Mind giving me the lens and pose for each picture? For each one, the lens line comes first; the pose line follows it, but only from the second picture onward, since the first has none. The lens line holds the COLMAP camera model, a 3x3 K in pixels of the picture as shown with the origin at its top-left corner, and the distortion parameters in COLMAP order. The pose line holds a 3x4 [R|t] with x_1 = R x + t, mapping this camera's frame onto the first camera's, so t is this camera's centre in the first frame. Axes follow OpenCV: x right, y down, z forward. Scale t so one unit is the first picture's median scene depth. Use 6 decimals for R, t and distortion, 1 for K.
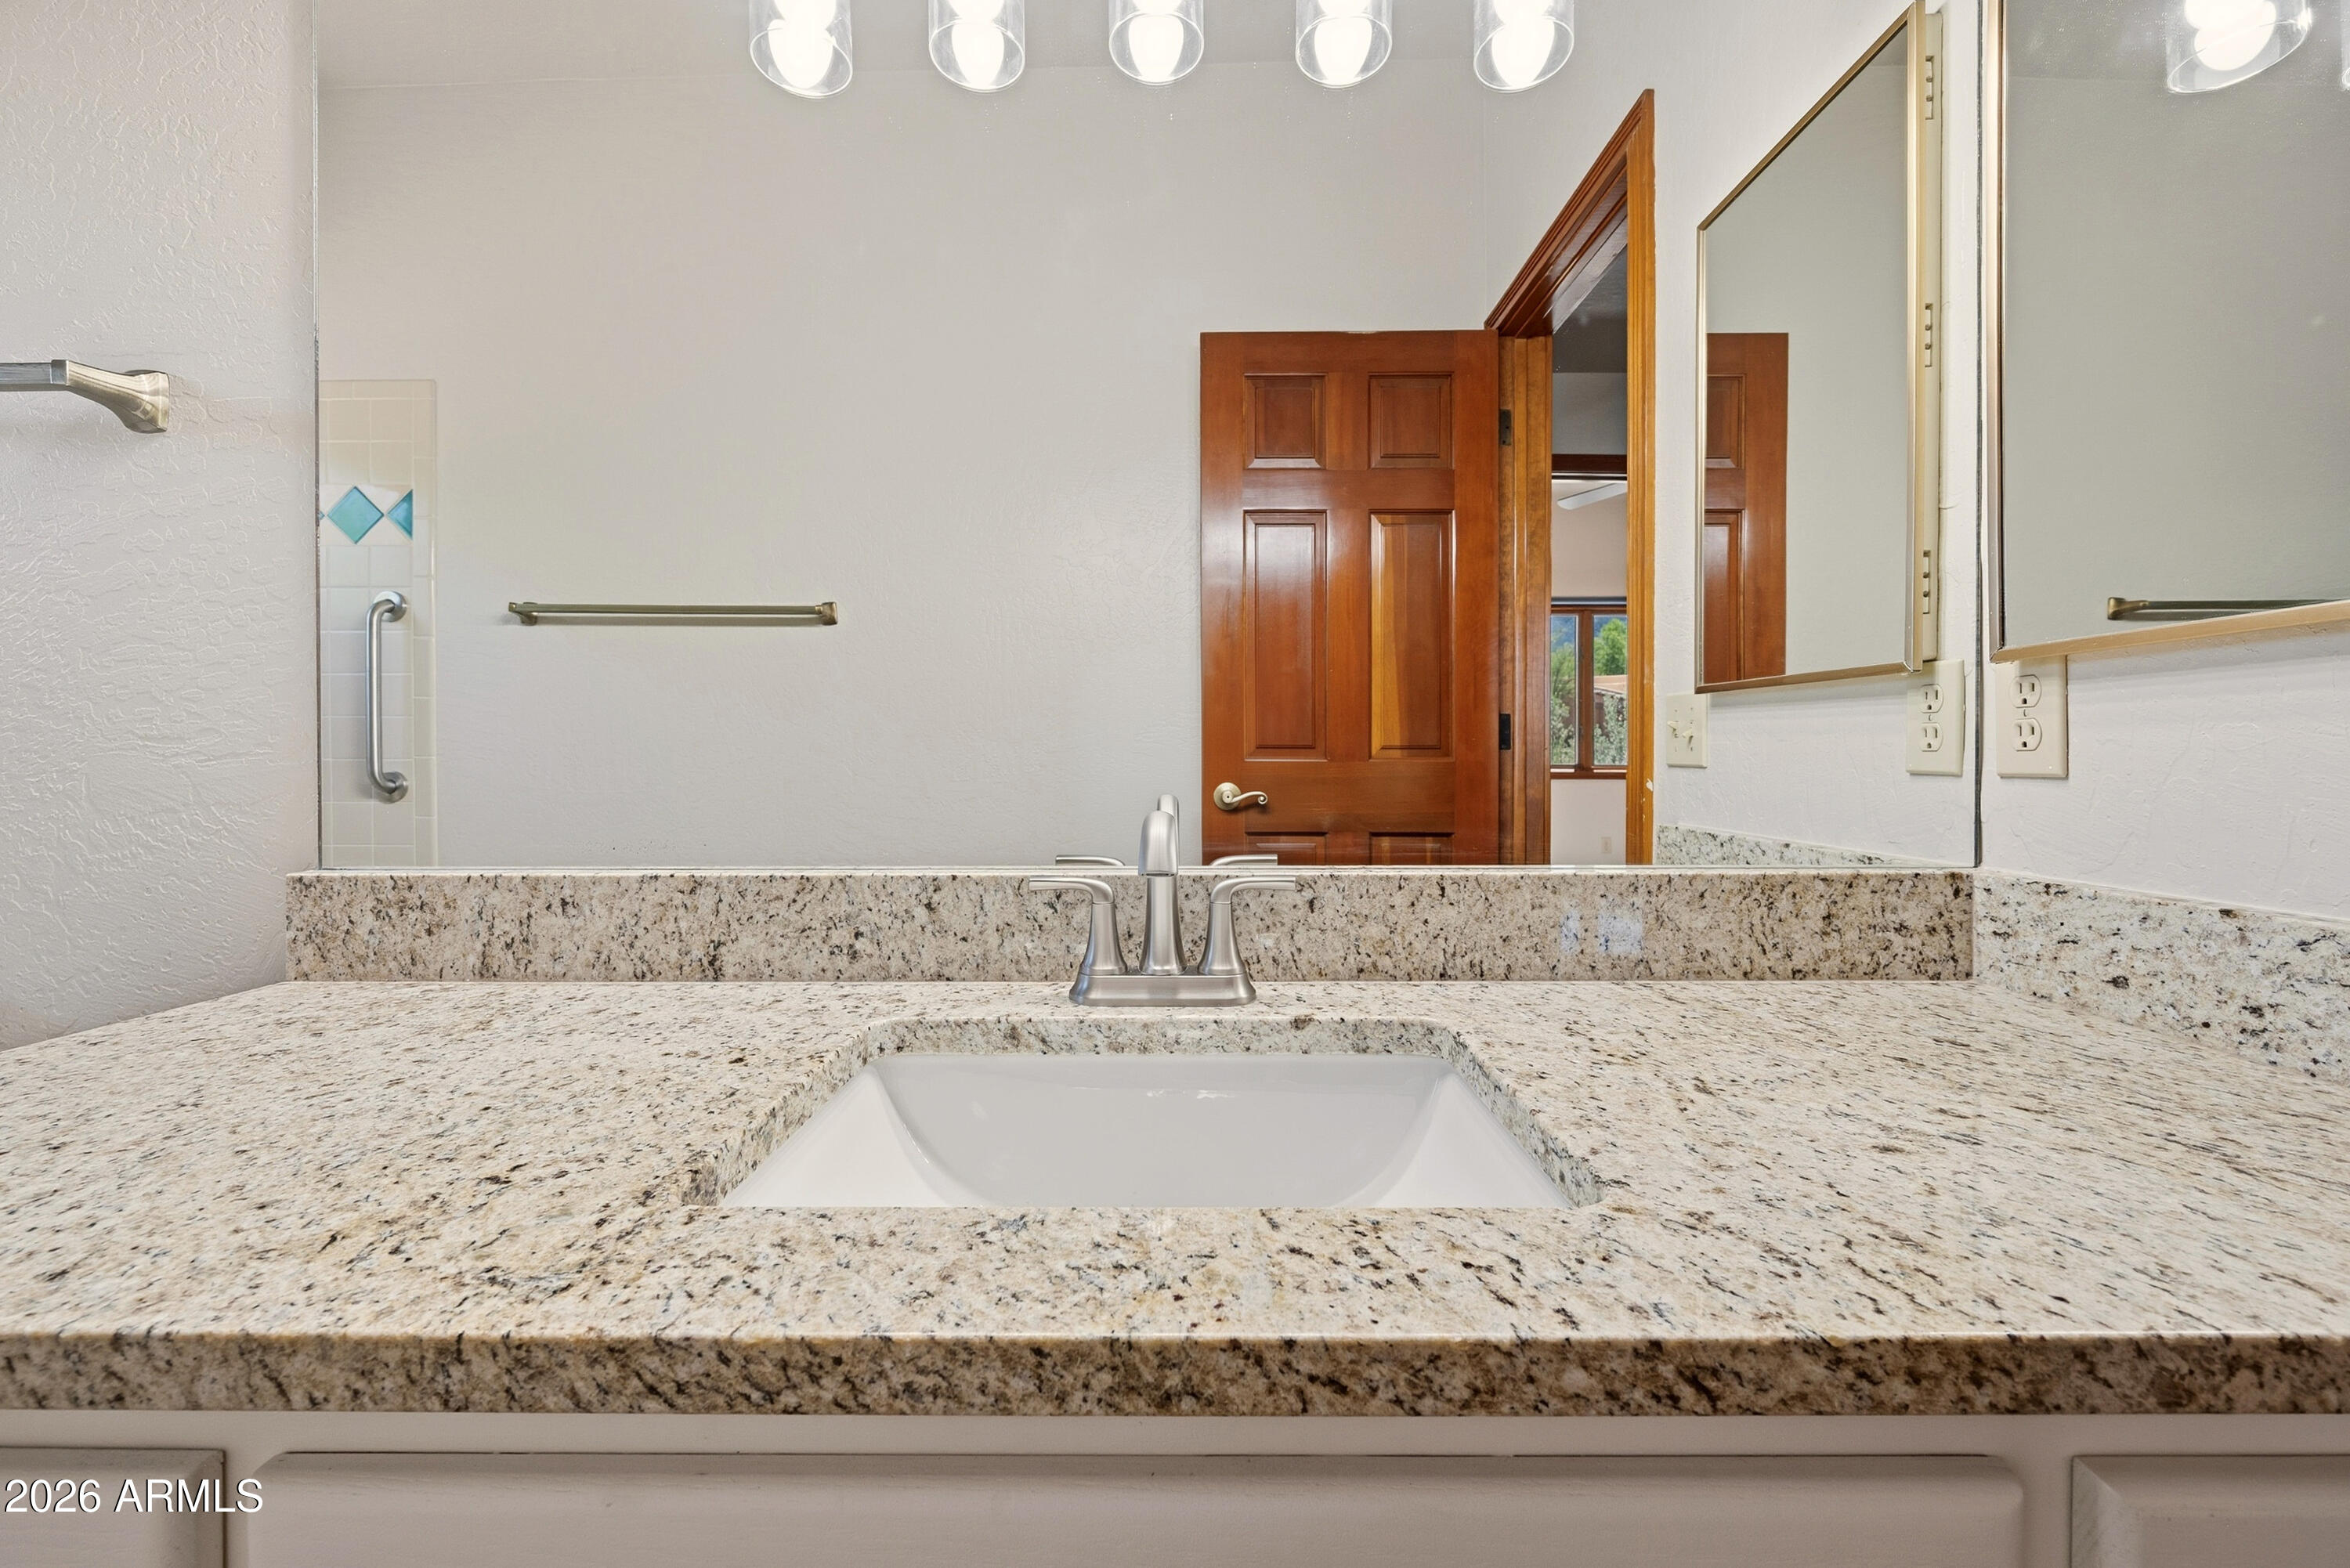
lens RADIAL K [[951.5, 0, 1178.5], [0, 951.5, 762.7], [0, 0, 1]] dist [-0.005289, 0.000059]
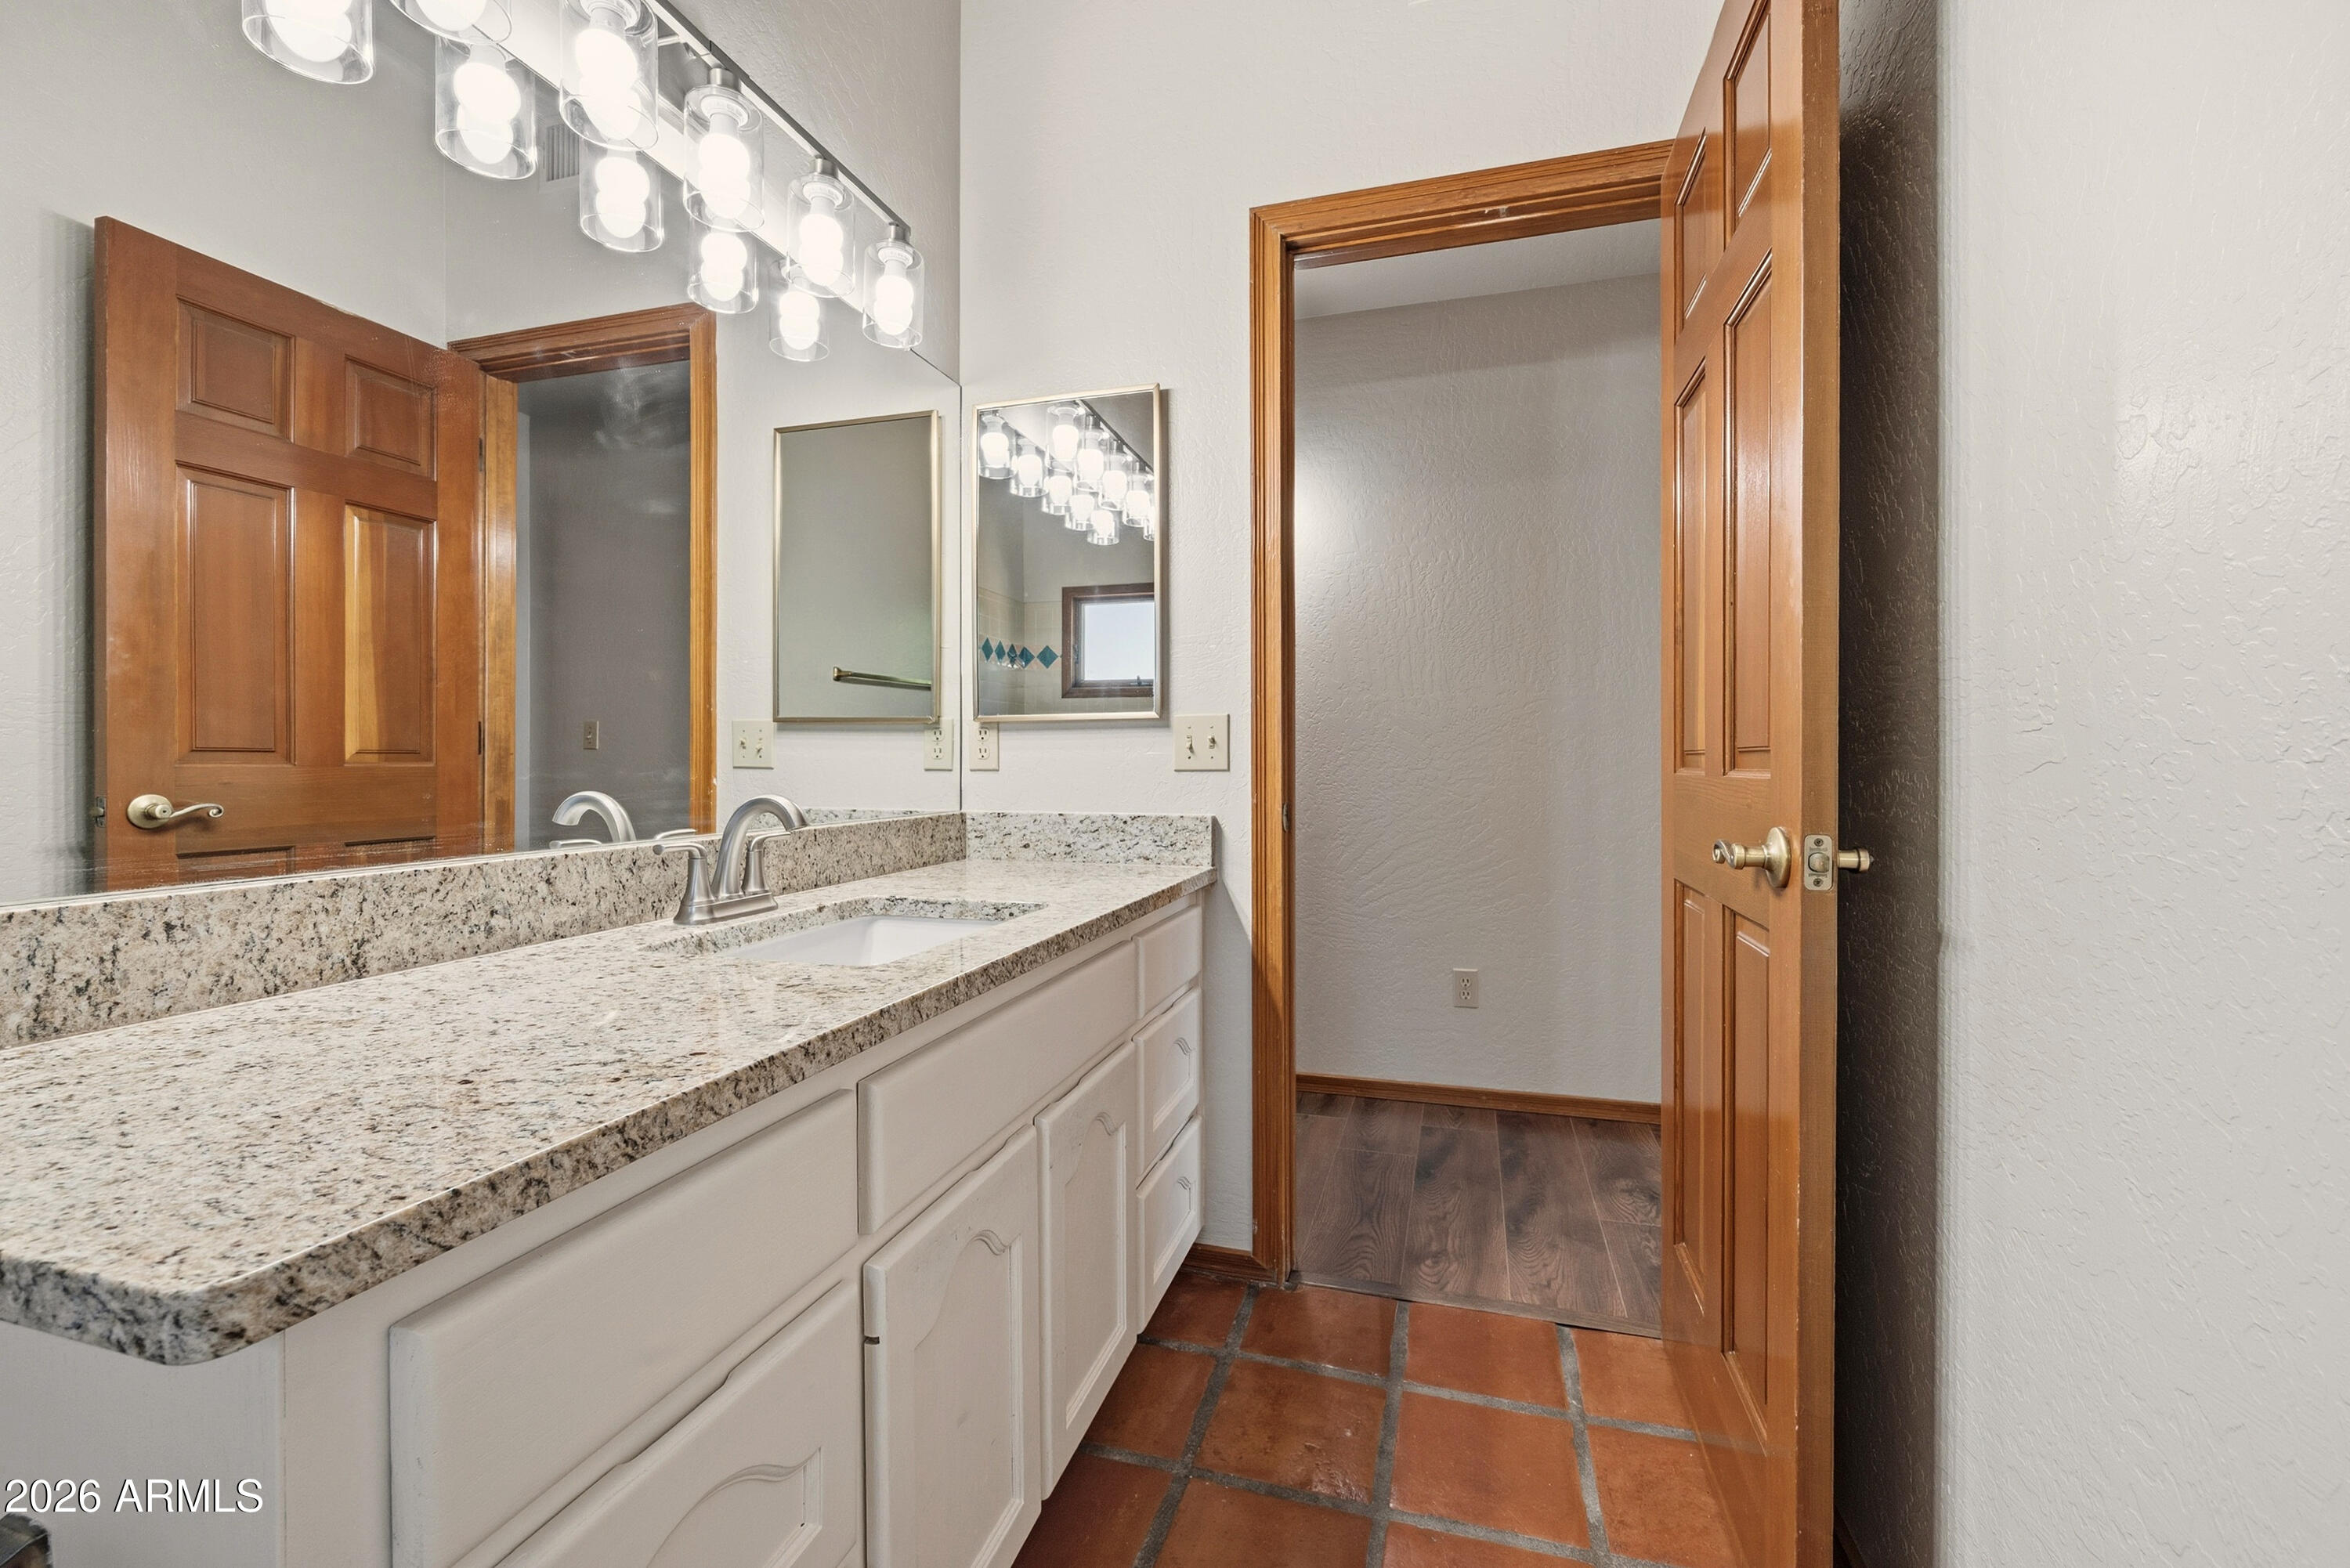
lens RADIAL K [[951.5, 0, 1169.2], [0, 951.5, 769.7], [0, 0, 1]] dist [-0.005289, 0.000059]
pose [[0.289297, -0.006820, 0.957215, -1.214768], [0.006087, 0.999968, 0.005285, 0.003592], [-0.957220, 0.004297, 0.289330, -0.136225]]
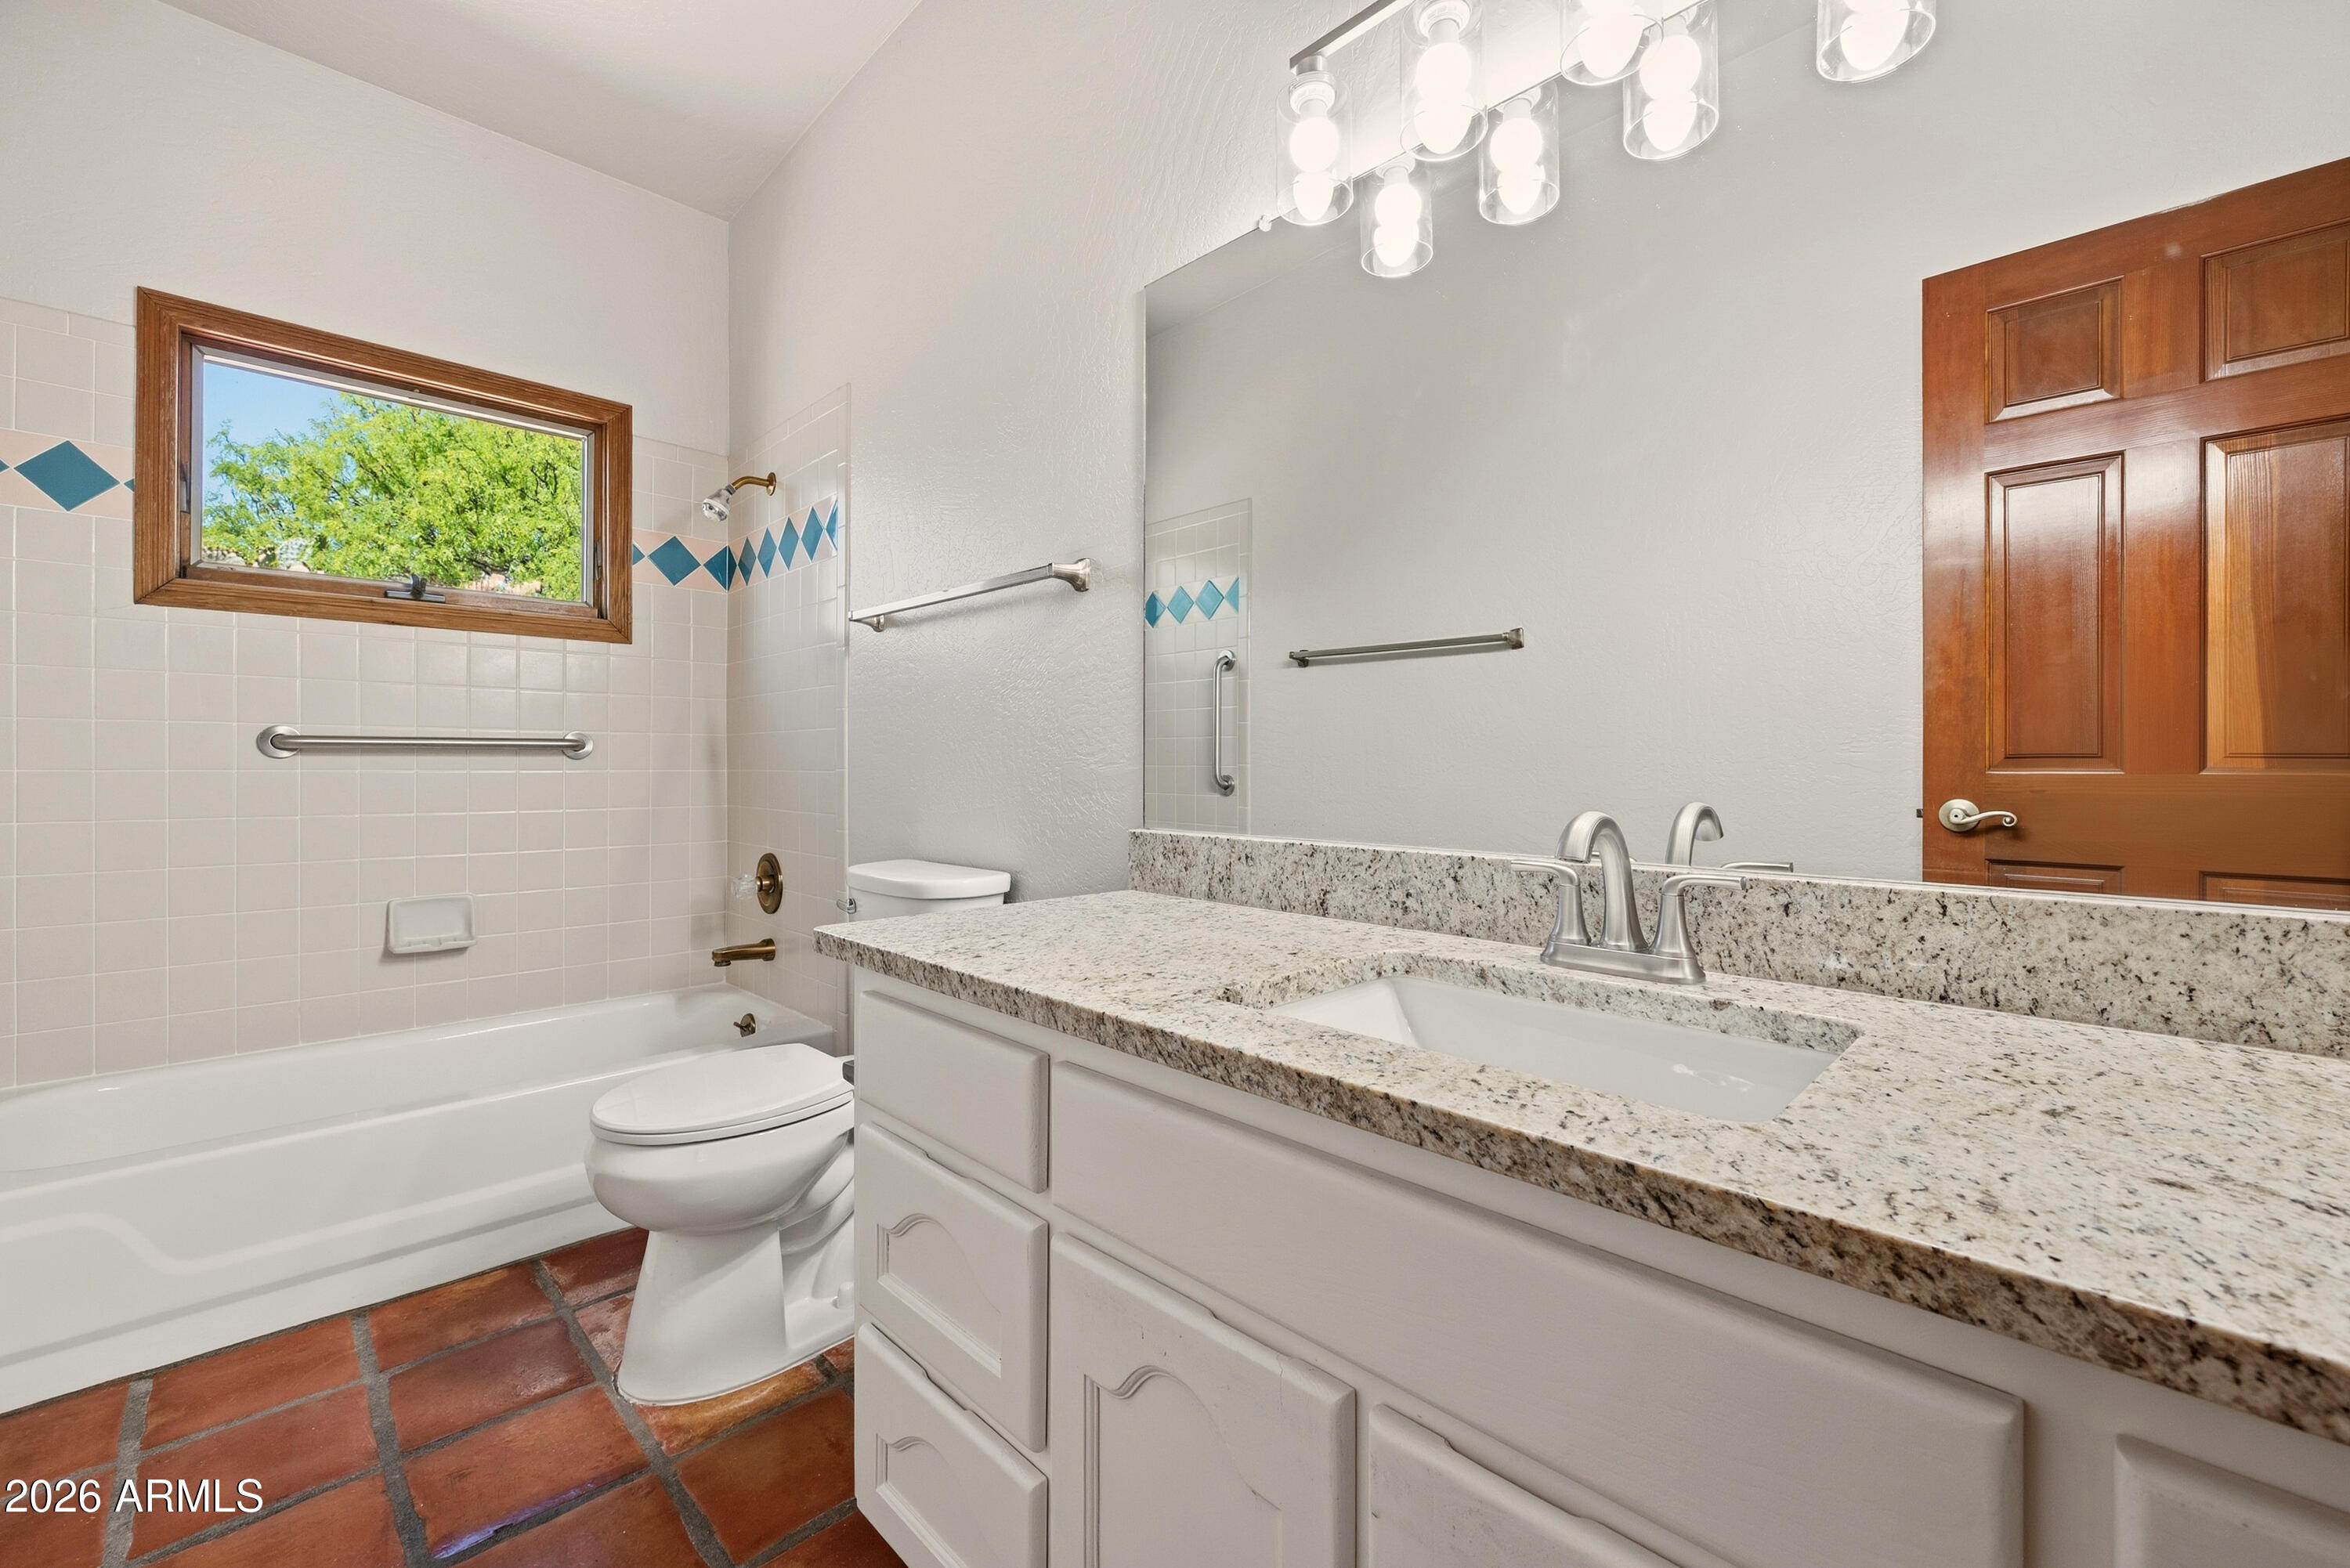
lens RADIAL K [[951.5, 0, 1195.8], [0, 951.5, 766.1], [0, 0, 1]] dist [-0.005289, 0.000059]
pose [[0.718542, 0.004827, -0.695467, 0.399030], [-0.008983, 0.999957, -0.002341, 0.000080], [0.695426, 0.007929, 0.718554, -0.205711]]
